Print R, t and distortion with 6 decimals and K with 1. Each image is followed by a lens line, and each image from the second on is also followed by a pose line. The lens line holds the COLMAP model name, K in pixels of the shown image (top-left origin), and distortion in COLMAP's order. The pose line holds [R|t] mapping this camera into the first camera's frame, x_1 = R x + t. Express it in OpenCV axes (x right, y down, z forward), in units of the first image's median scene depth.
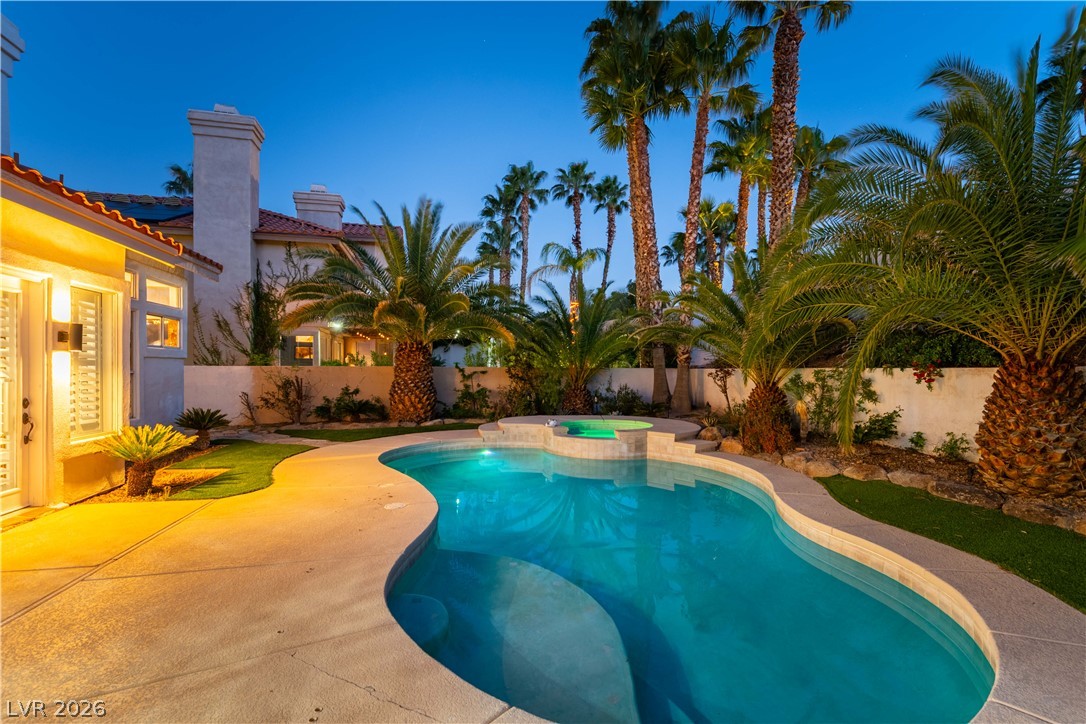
lens RADIAL K [[498.5, 0, 552.2], [0, 498.5, 369.9], [0, 0, 1]] dist [-0.000072, -0.000542]
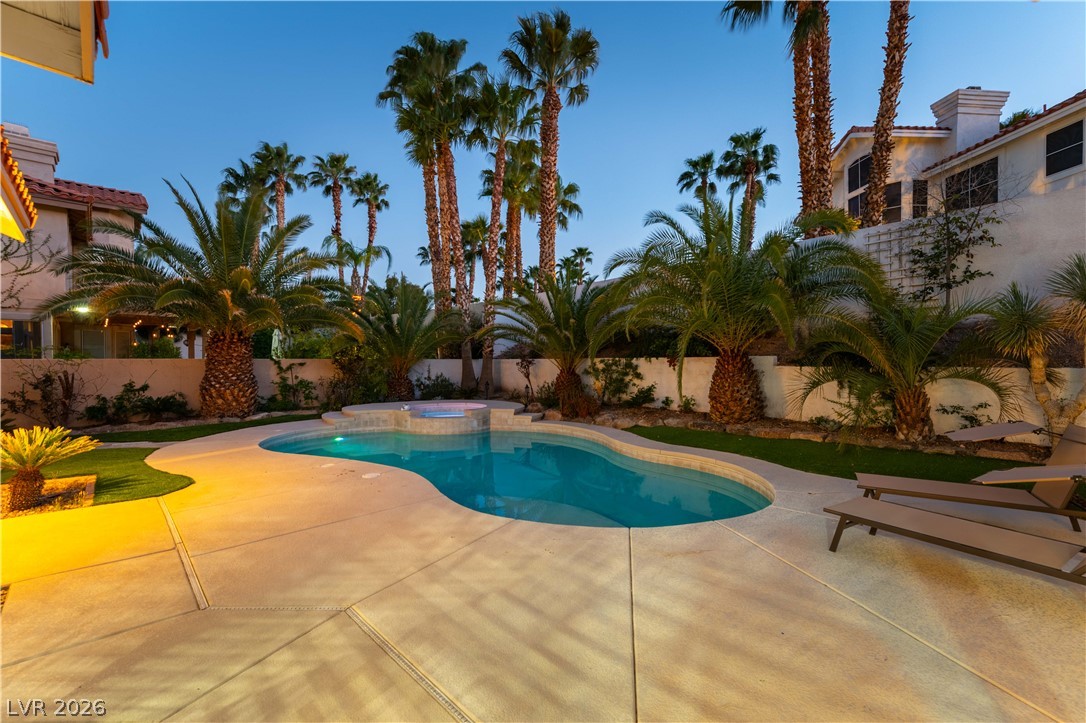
lens RADIAL K [[472.8, 0, 547.1], [0, 472.8, 360.3], [0, 0, 1]] dist [0.000591, -0.000445]
pose [[0.859890, -0.006764, 0.510434, -0.240365], [0.007995, 0.999968, -0.000217, 0.001331], [-0.510416, 0.004268, 0.859917, -0.082085]]
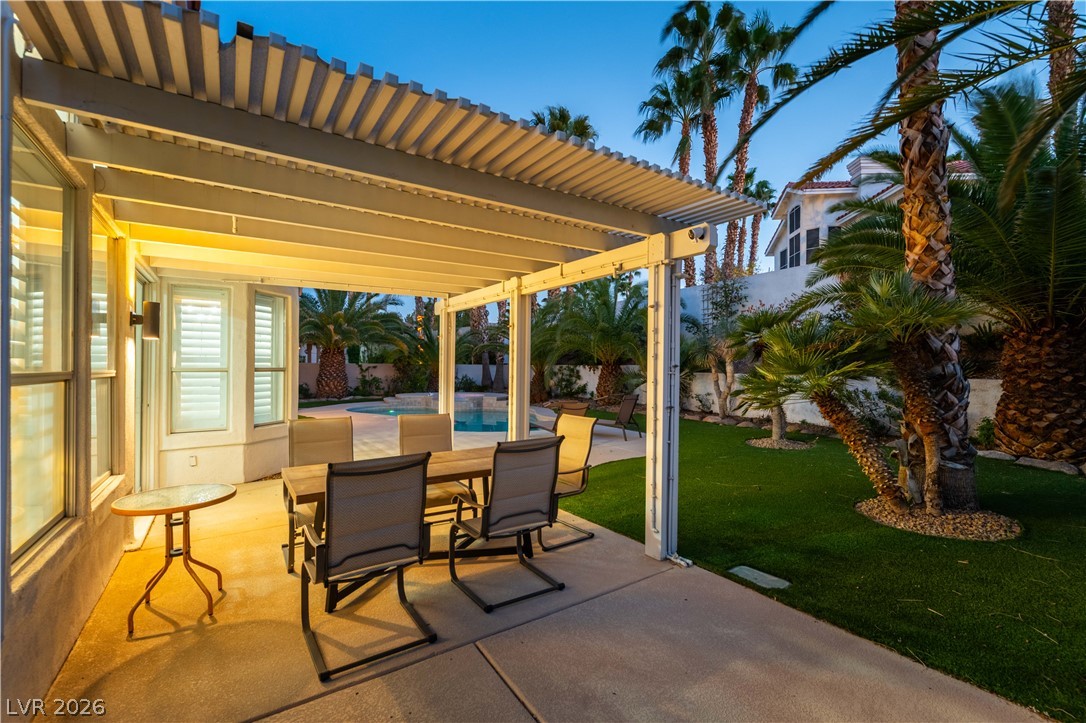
lens RADIAL K [[472.8, 0, 548.3], [0, 472.8, 362.0], [0, 0, 1]] dist [0.000591, -0.000445]
pose [[0.931844, 0.005372, 0.362819, -0.204272], [-0.002844, 0.999968, -0.007502, -0.002061], [-0.362848, 0.005959, 0.931829, -0.693324]]
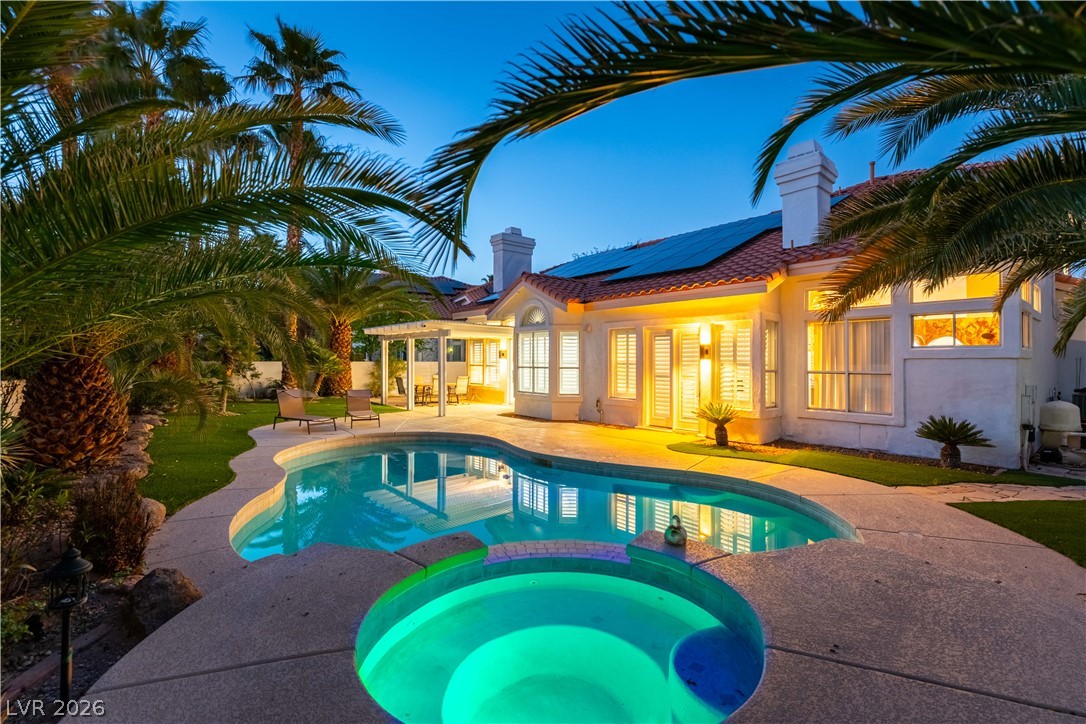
lens RADIAL K [[472.8, 0, 542.4], [0, 472.8, 361.3], [0, 0, 1]] dist [0.000591, -0.000445]
pose [[-0.898484, -0.004926, -0.438978, 0.190988], [-0.004963, 0.999987, -0.001063, -0.009795], [0.438978, 0.001224, -0.898497, 1.143767]]
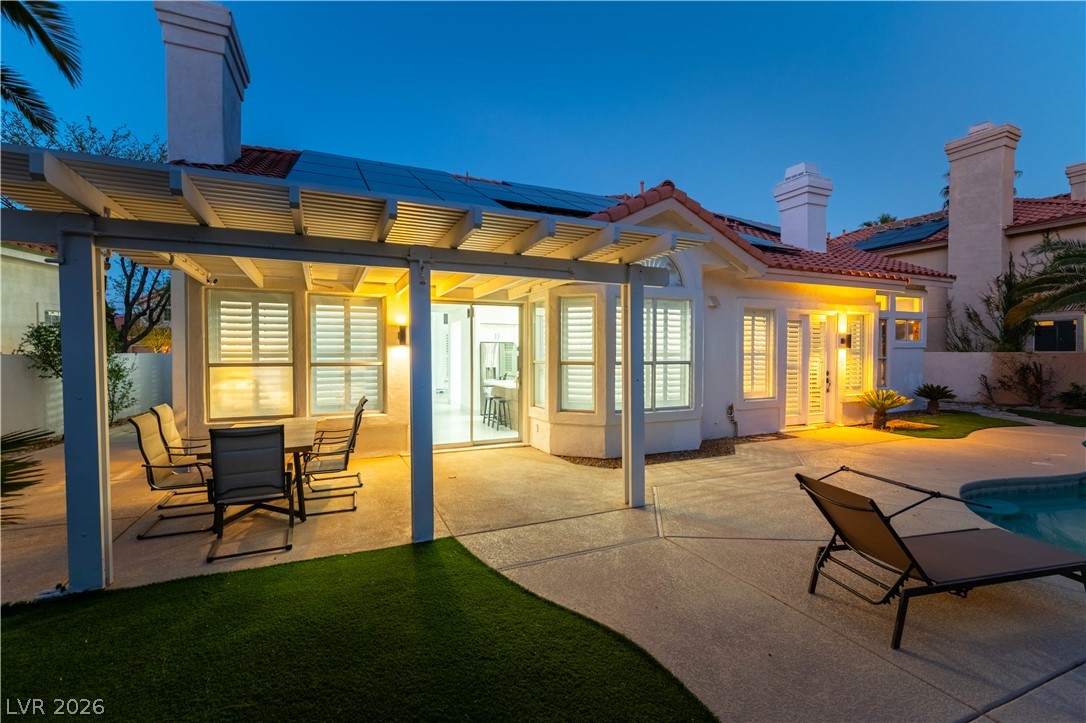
lens RADIAL K [[472.8, 0, 547.8], [0, 472.8, 365.6], [0, 0, 1]] dist [0.000591, -0.000445]
pose [[0.196743, 0.028179, -0.980050, 0.281720], [0.000957, 0.999581, 0.028933, -0.010622], [0.980455, -0.006630, 0.196634, -0.233070]]
